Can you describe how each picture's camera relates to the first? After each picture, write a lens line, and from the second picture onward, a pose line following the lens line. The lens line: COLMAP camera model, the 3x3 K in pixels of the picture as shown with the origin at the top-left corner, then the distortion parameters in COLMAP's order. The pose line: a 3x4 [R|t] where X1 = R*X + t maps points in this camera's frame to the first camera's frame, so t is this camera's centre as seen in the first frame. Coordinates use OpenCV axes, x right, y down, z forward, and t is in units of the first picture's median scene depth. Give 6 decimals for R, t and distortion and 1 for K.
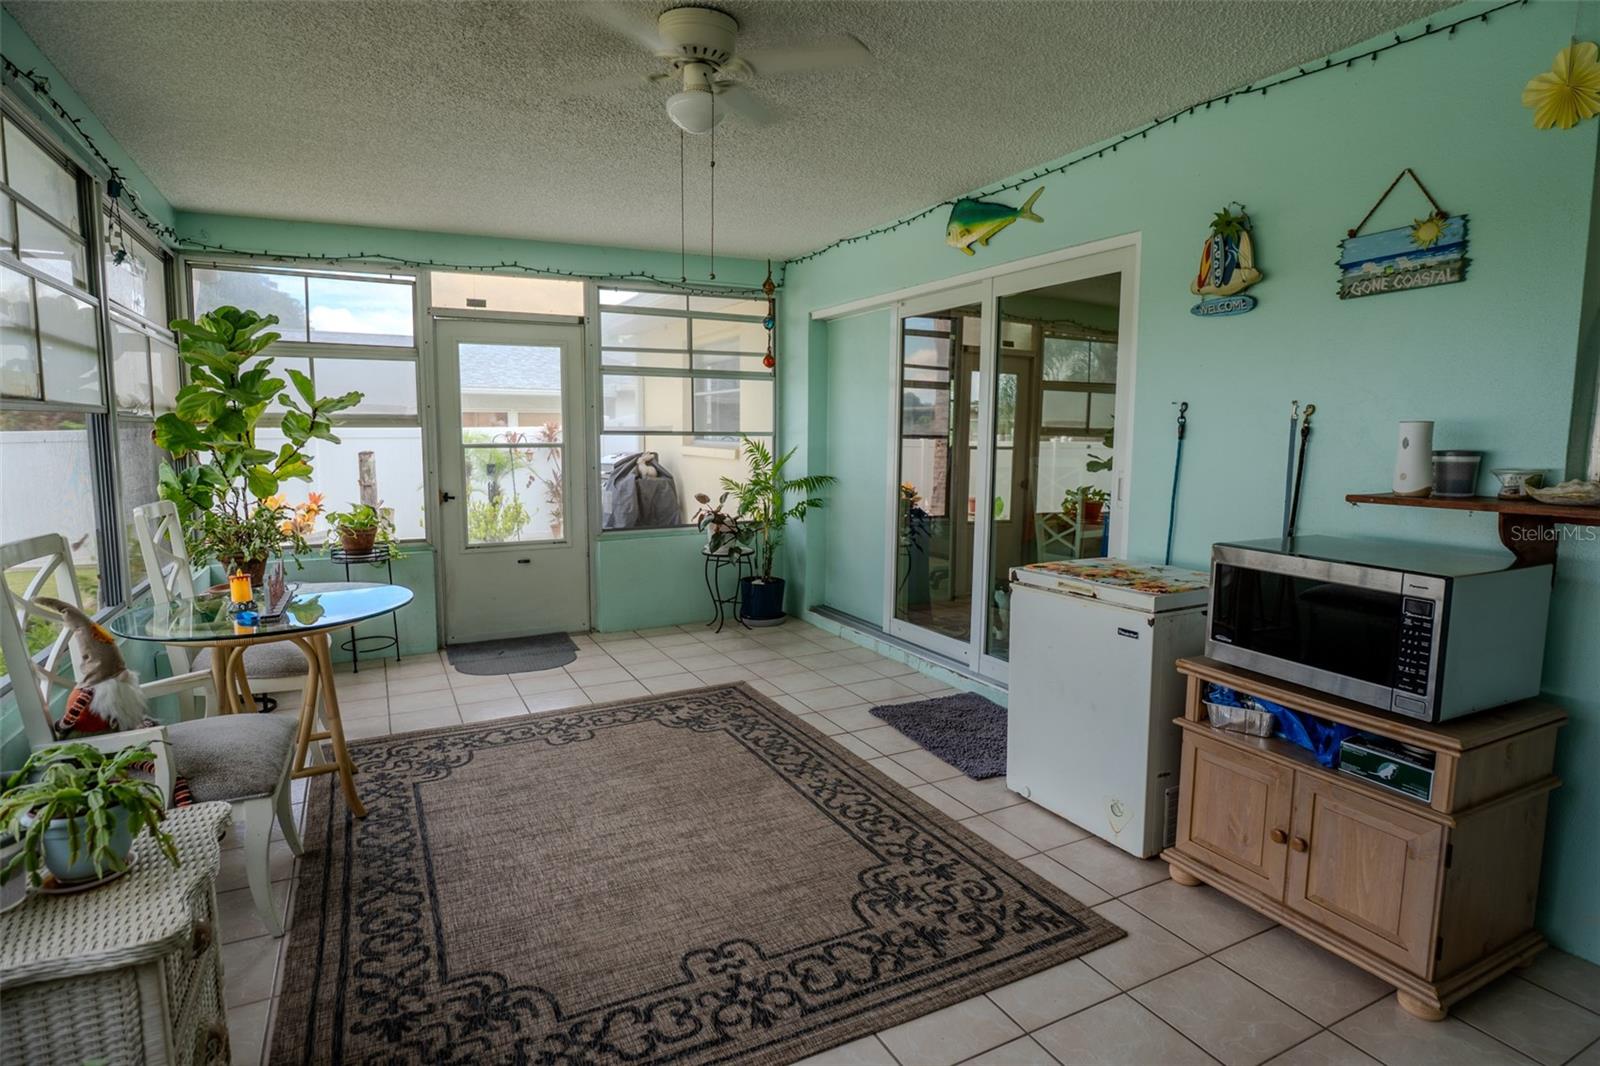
lens RADIAL K [[836.8, 0, 800.0], [0, 836.8, 533.0], [0, 0, 1]] dist [-0.036791, 0.009682]
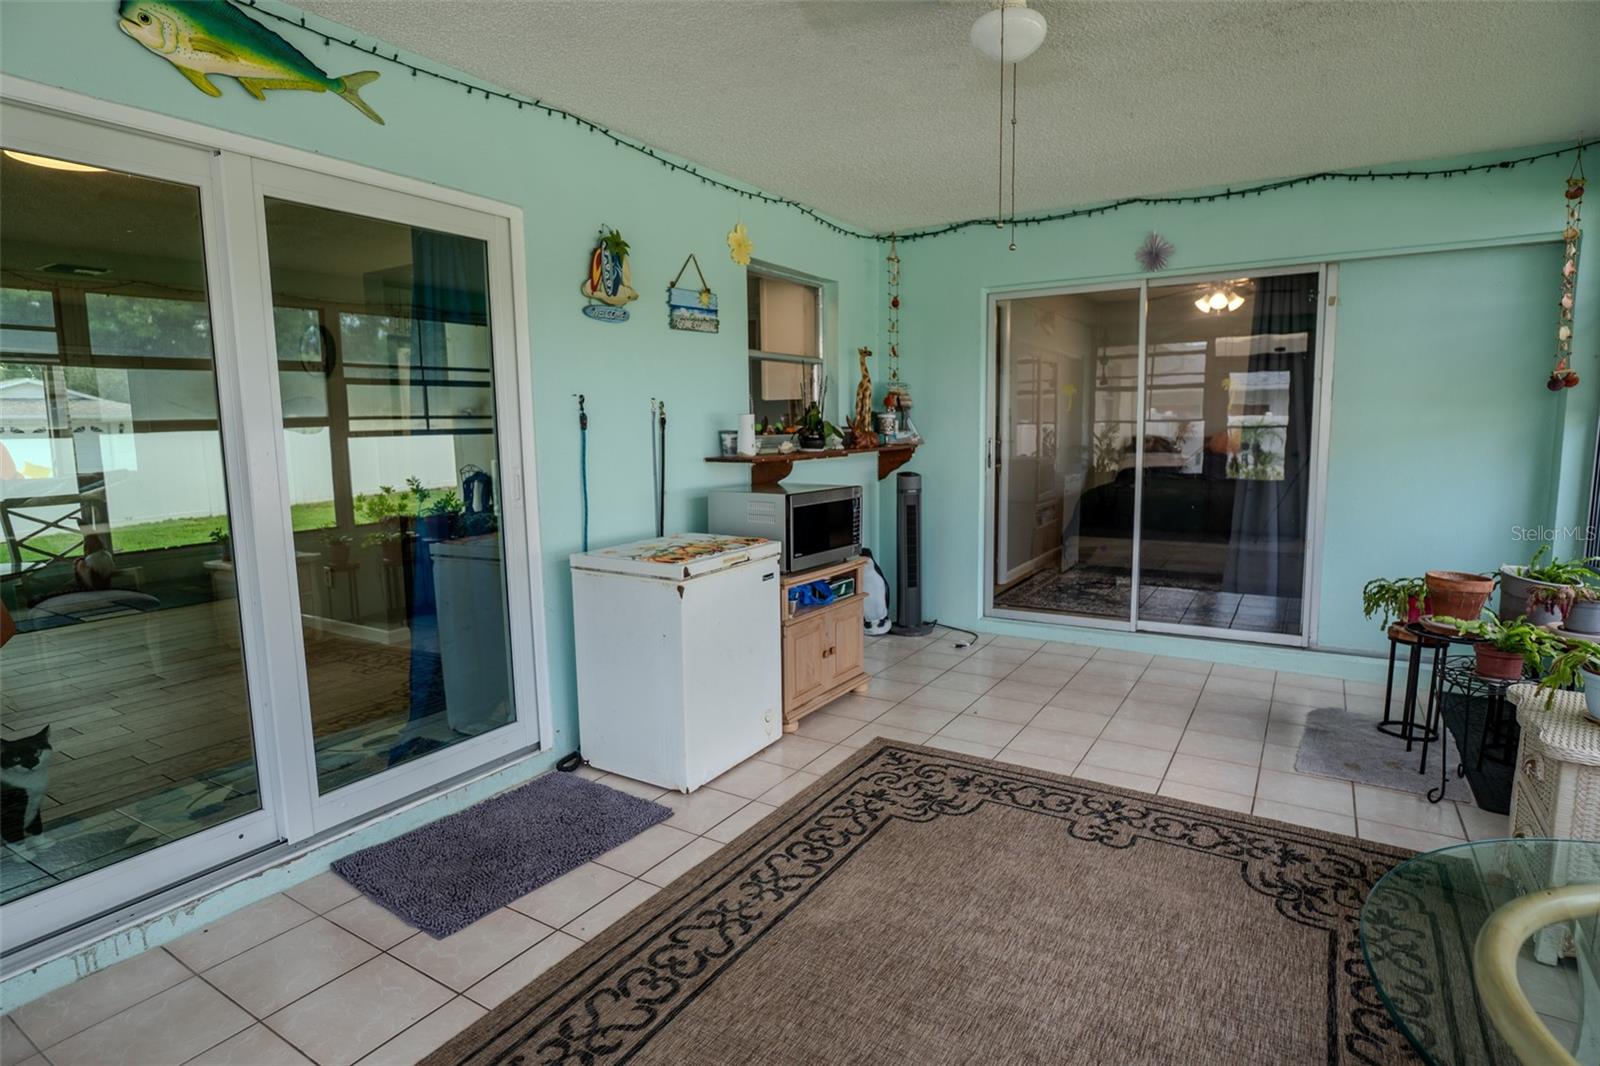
lens RADIAL K [[836.8, 0, 800.0], [0, 836.8, 533.0], [0, 0, 1]] dist [-0.036791, 0.009682]
pose [[-0.510252, -0.108206, 0.853191, -0.751950], [0.115695, 0.974400, 0.192770, -0.195510], [-0.852207, 0.197071, -0.484671, 1.619229]]
